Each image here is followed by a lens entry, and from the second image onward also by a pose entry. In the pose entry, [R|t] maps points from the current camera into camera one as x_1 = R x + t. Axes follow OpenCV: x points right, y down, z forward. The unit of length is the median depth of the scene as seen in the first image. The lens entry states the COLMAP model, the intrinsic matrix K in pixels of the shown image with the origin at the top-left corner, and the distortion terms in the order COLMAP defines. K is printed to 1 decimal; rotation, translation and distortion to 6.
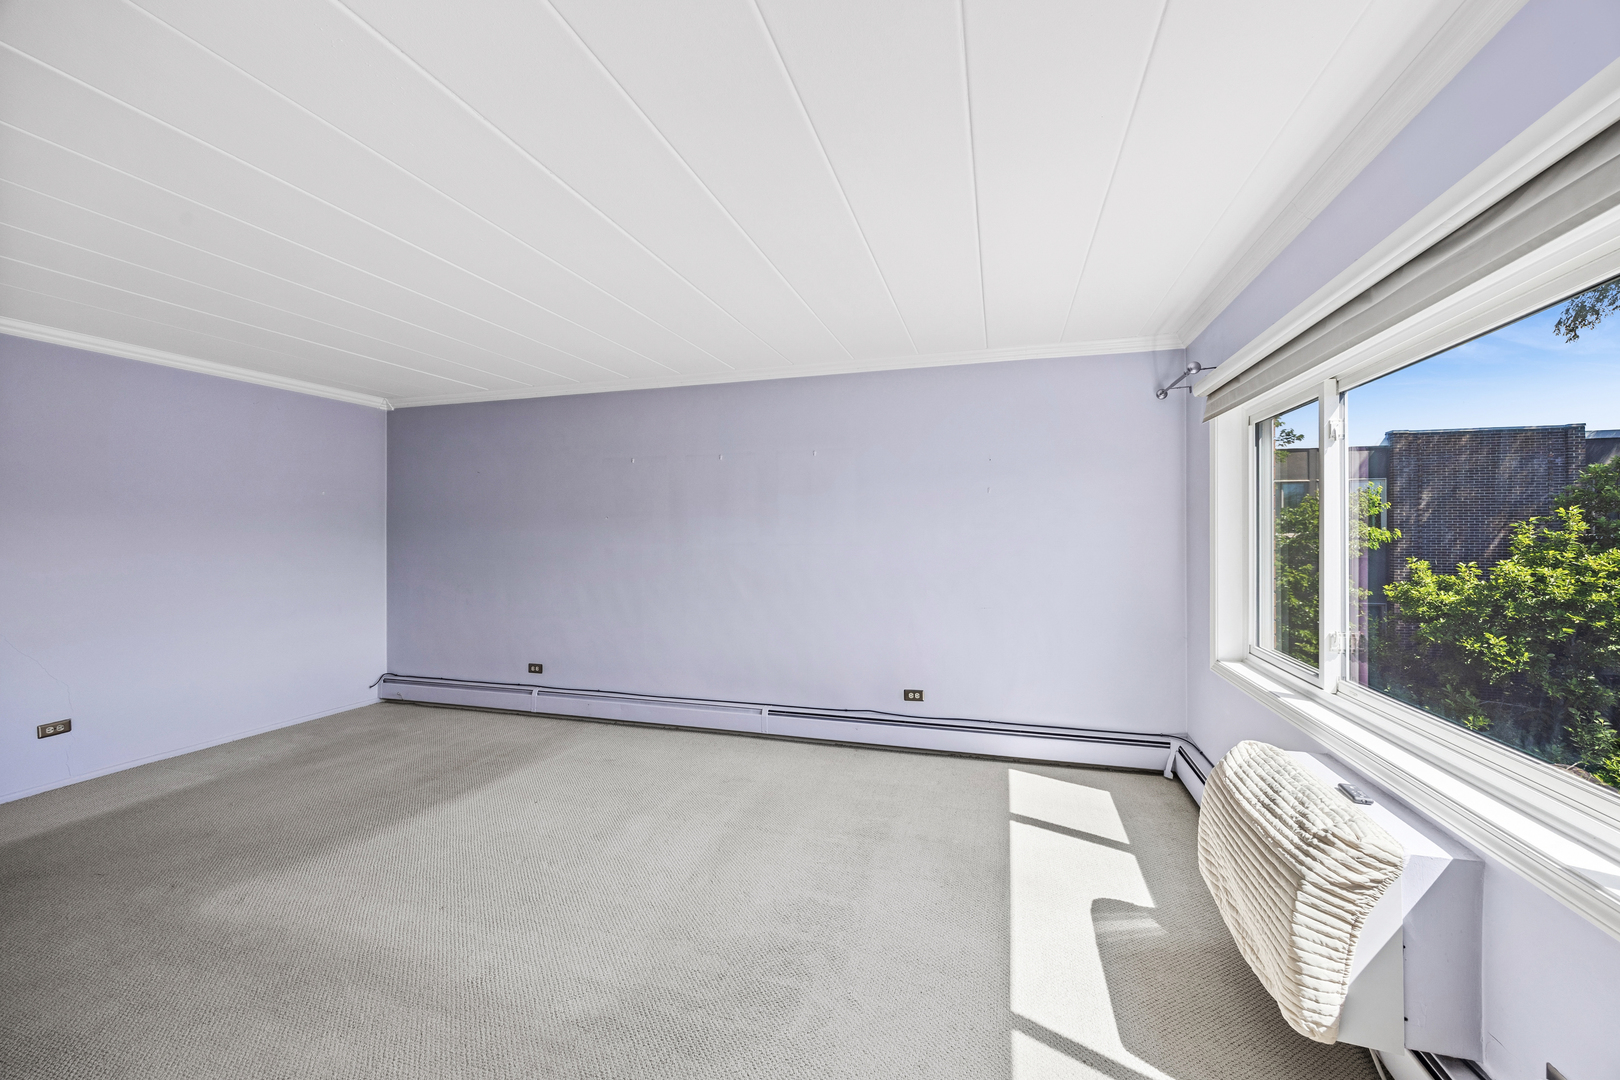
lens RADIAL K [[621.5, 0, 820.2], [0, 621.5, 541.3], [0, 0, 1]] dist [-0.000384, 0.000236]
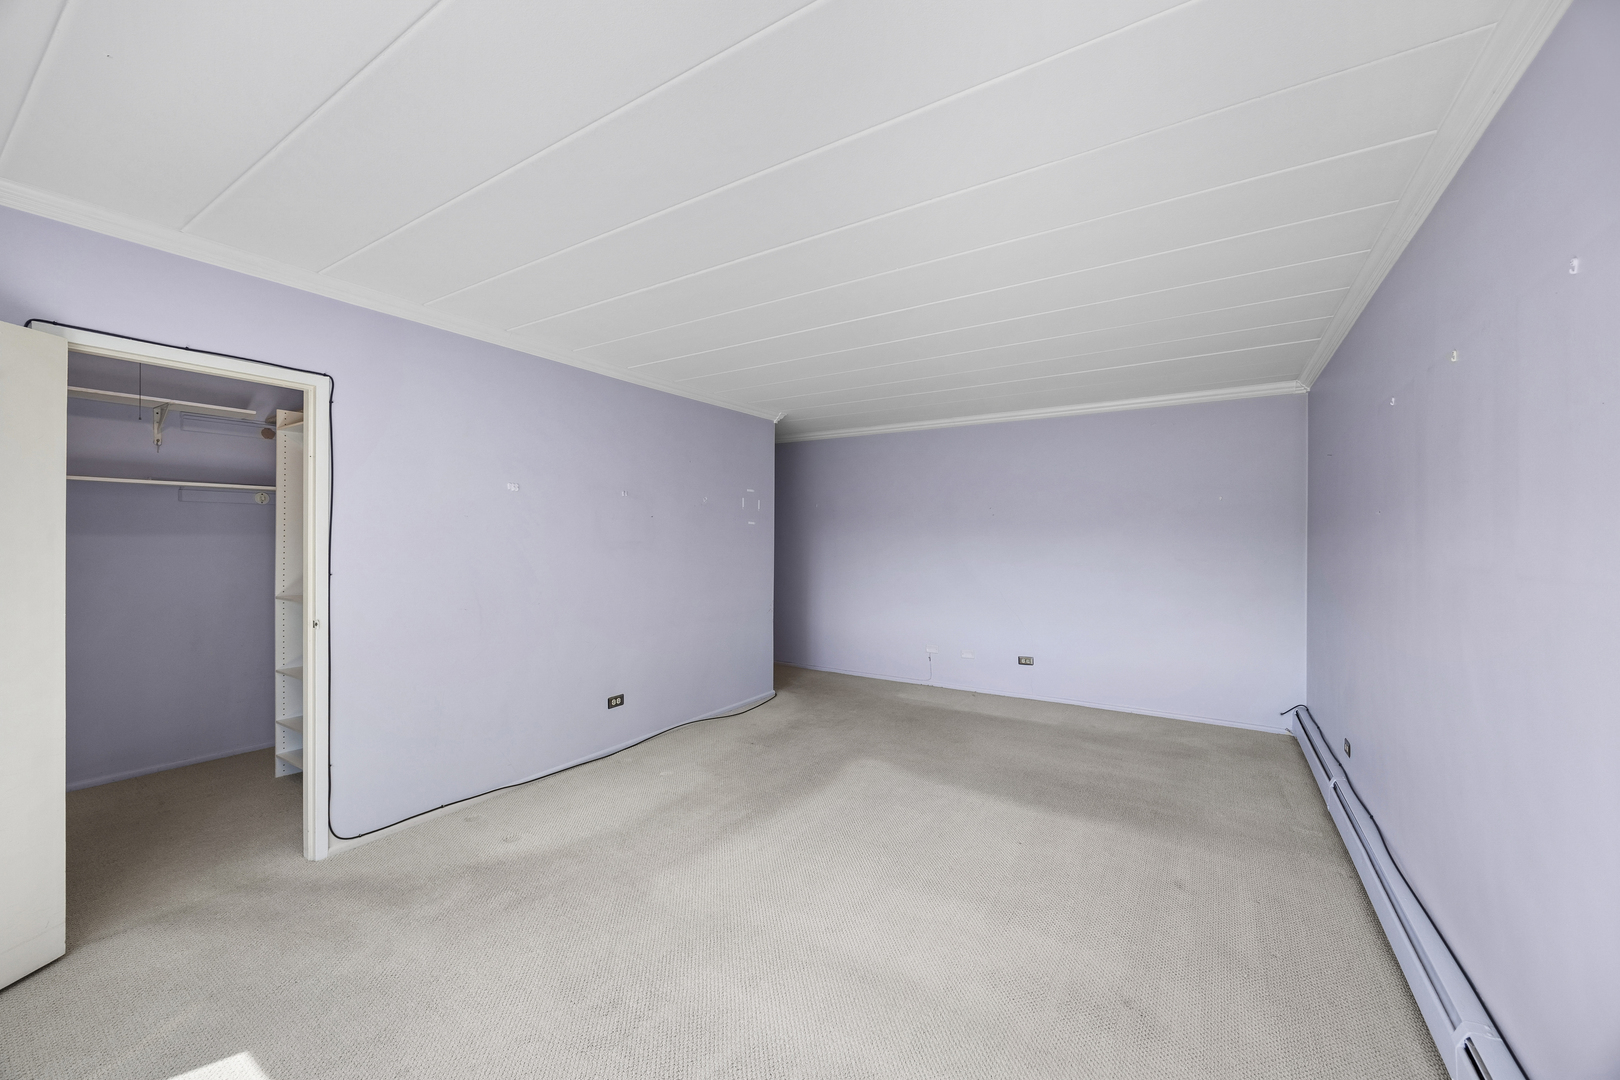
lens RADIAL K [[623.2, 0, 805.0], [0, 623.2, 530.8], [0, 0, 1]] dist [-0.001026, -0.000018]
pose [[-0.290784, -0.008810, -0.956748, 0.489159], [-0.013013, 0.999902, -0.005253, -0.017115], [0.956700, 0.010922, -0.290871, 0.962804]]
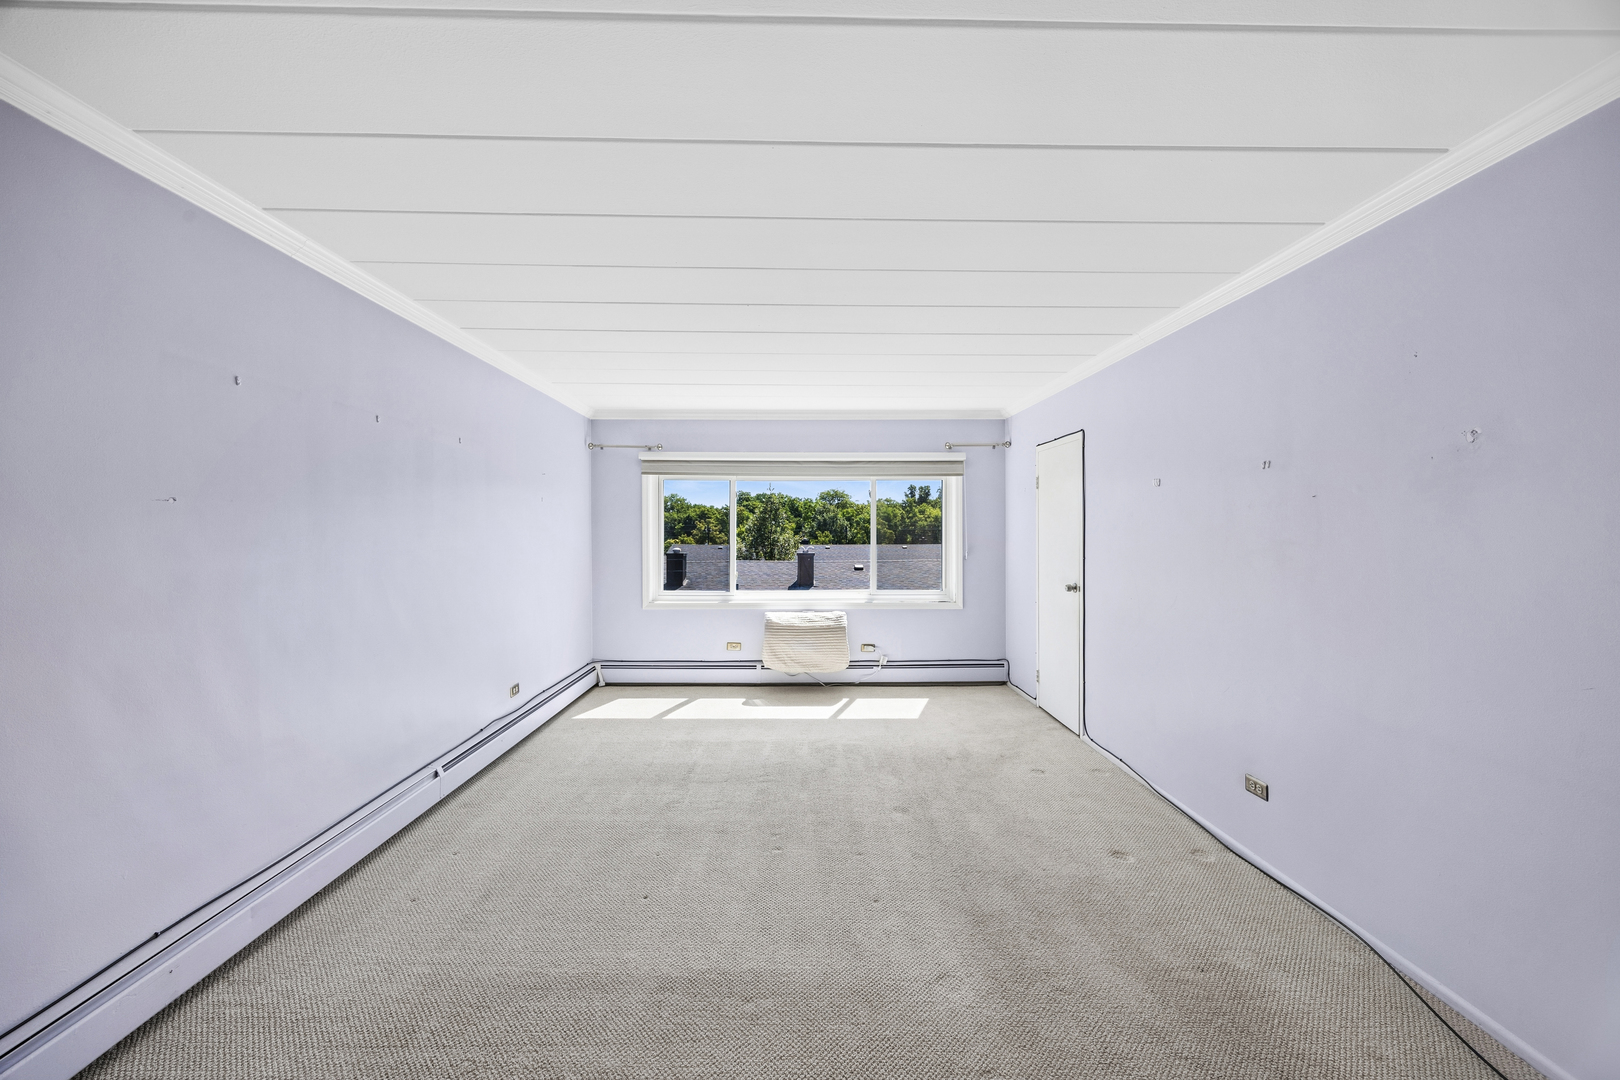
lens RADIAL K [[625.7, 0, 810.0], [0, 625.7, 540.0], [0, 0, 1]] dist [-0.000627, 0.000083]
pose [[-0.294665, -0.008090, 0.955566, -1.236110], [0.008521, 0.999902, 0.011093, -0.012906], [-0.955563, 0.011411, -0.294567, 1.030755]]
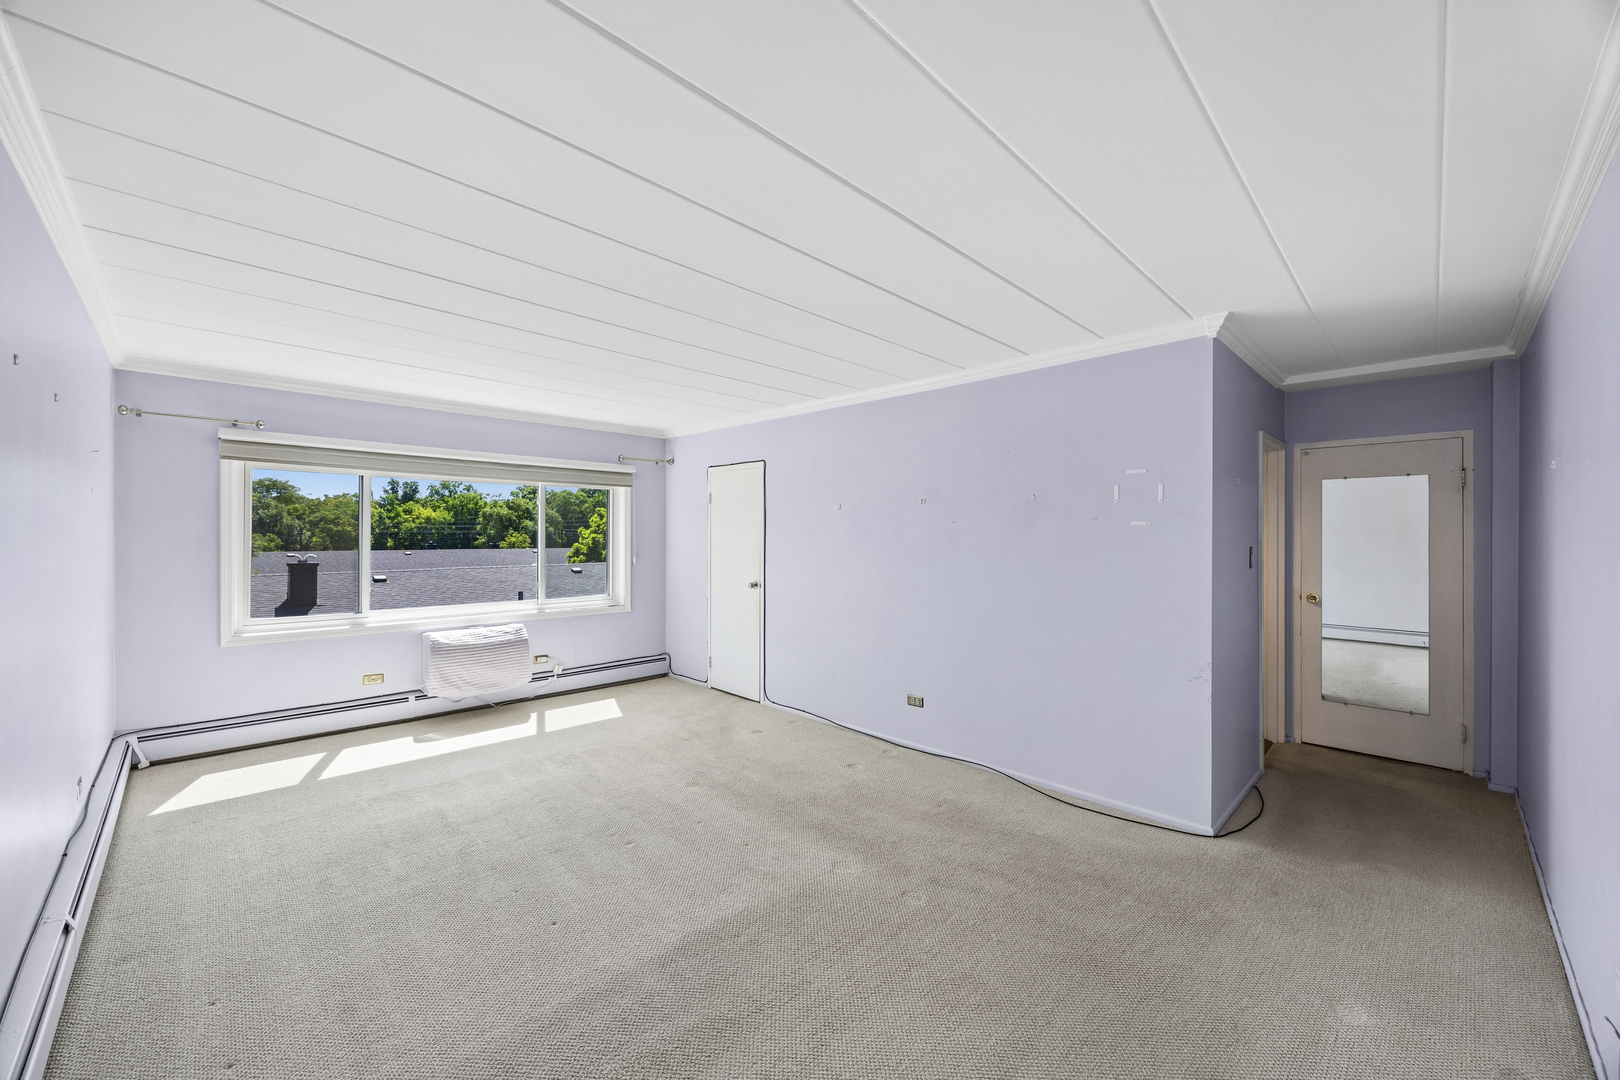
lens RADIAL K [[621.5, 0, 820.2], [0, 621.5, 541.3], [0, 0, 1]] dist [-0.000384, 0.000236]
pose [[-0.877868, -0.003641, 0.478889, -1.075927], [0.002028, 0.999934, 0.011320, -0.027121], [-0.478899, 0.010908, -0.877802, 1.484716]]
